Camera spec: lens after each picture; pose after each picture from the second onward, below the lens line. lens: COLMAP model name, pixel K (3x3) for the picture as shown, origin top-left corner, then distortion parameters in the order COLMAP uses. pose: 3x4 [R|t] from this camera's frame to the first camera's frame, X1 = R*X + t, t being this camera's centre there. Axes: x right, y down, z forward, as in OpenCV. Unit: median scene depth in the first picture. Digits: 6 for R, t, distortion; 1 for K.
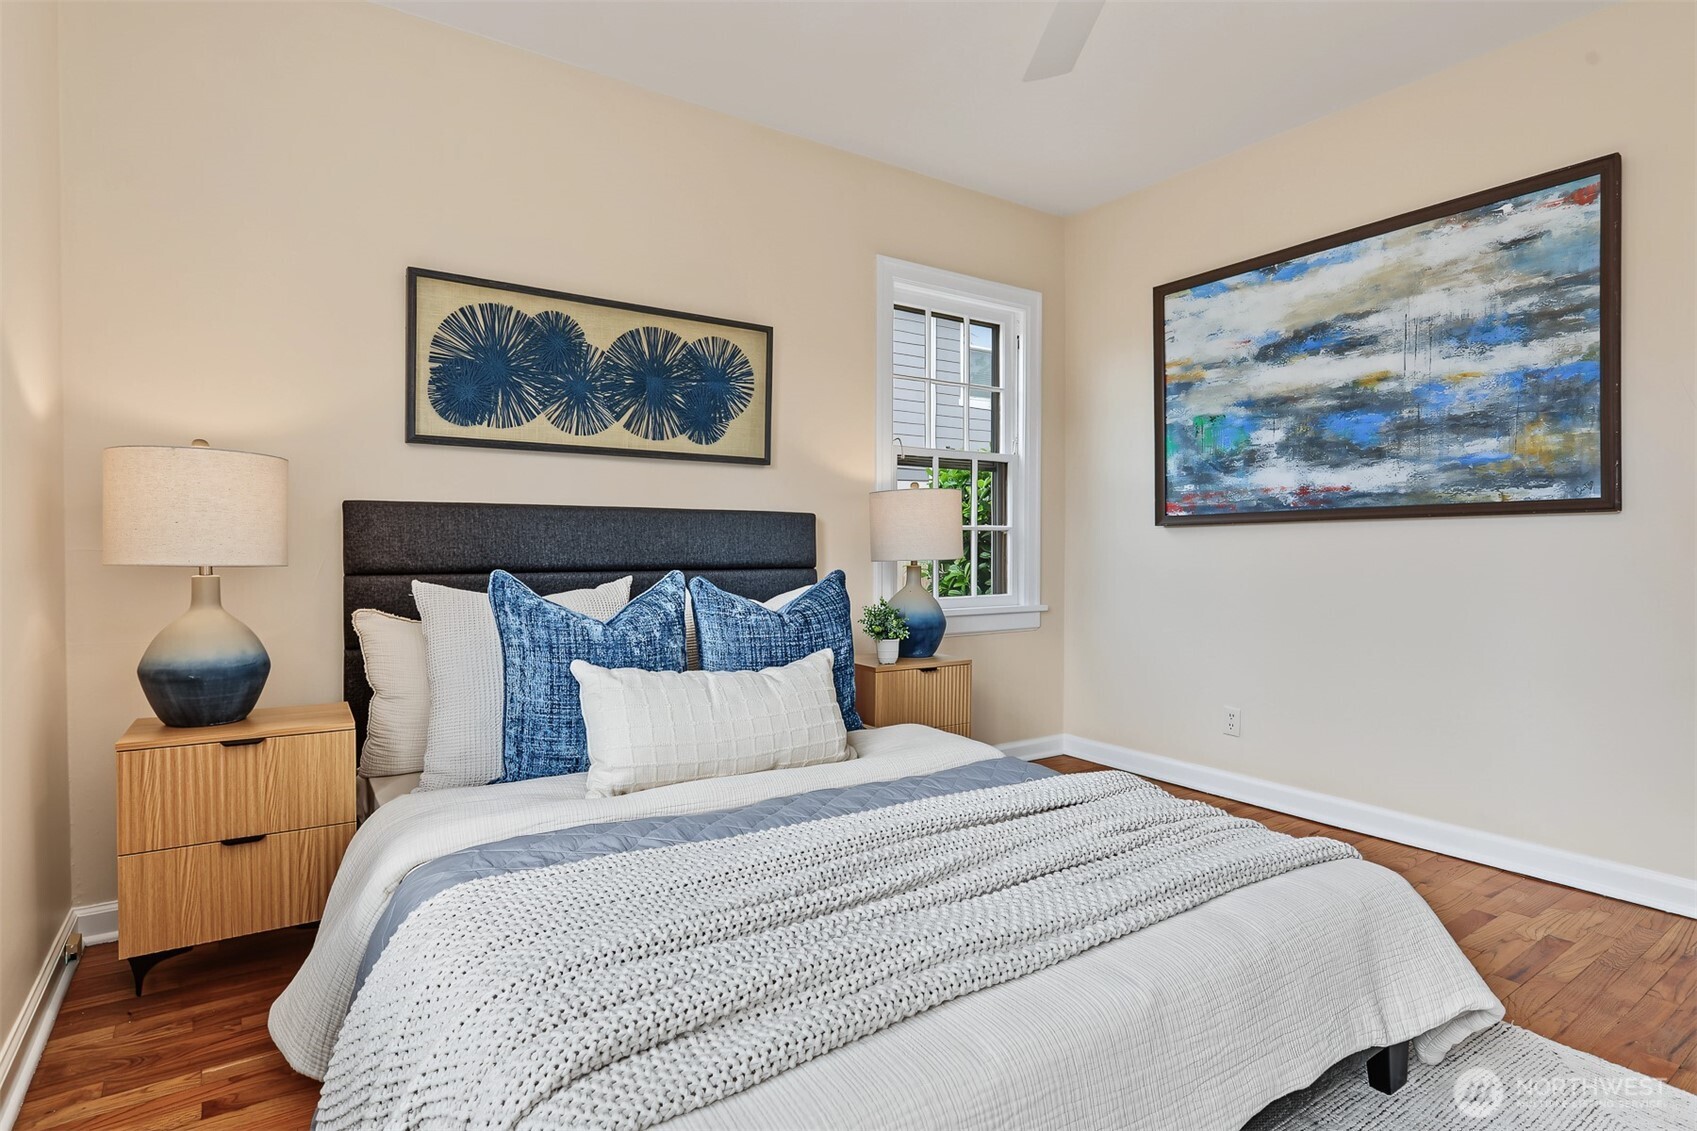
lens RADIAL K [[837.3, 0, 848.8], [0, 837.3, 549.1], [0, 0, 1]] dist [-0.015302, 0.000095]
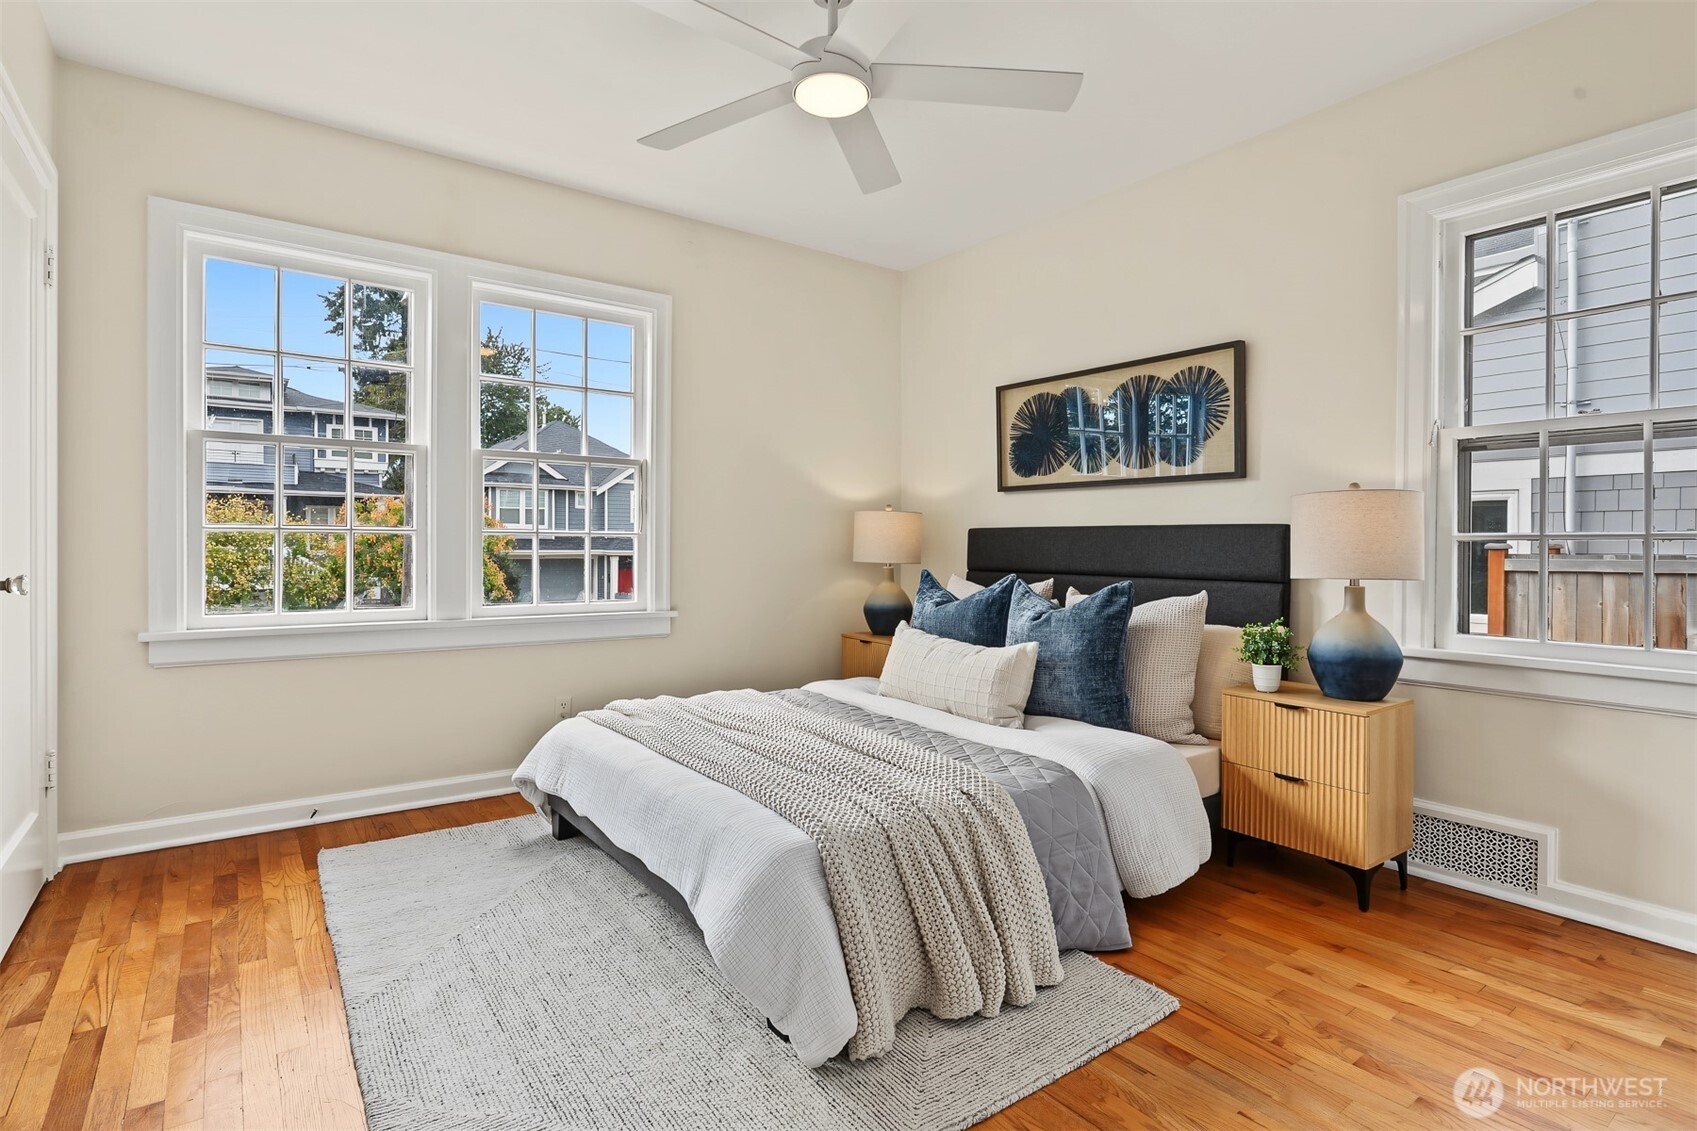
lens RADIAL K [[837.3, 0, 848.8], [0, 837.3, 549.1], [0, 0, 1]] dist [-0.015302, 0.000095]
pose [[0.050312, -0.000395, -0.998733, 0.954311], [-0.017007, 0.999855, -0.001253, -0.006982], [0.998589, 0.017049, 0.050298, 0.530455]]
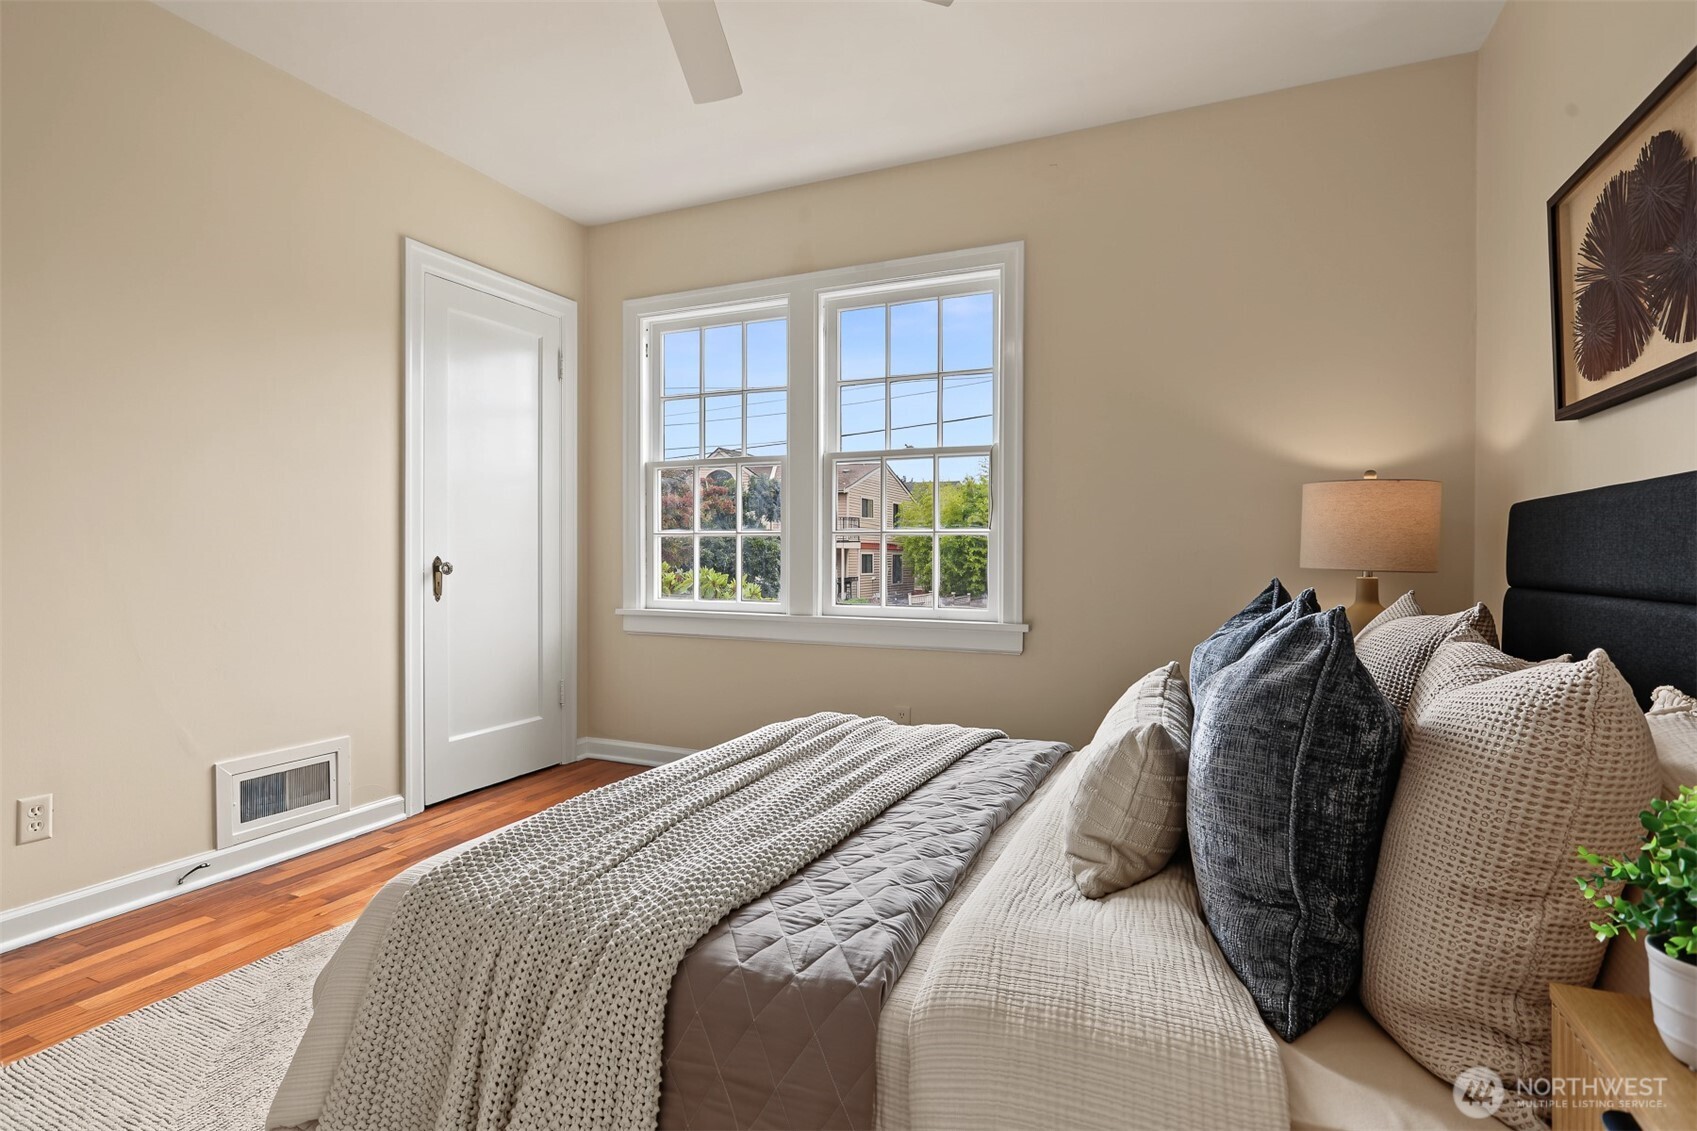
lens RADIAL K [[837.3, 0, 848.8], [0, 837.3, 549.1], [0, 0, 1]] dist [-0.015302, 0.000095]
pose [[-0.860373, 0.003222, -0.509655, 0.355074], [-0.004134, 0.999903, 0.013300, -0.015979], [0.509649, 0.013550, -0.860276, 1.134564]]
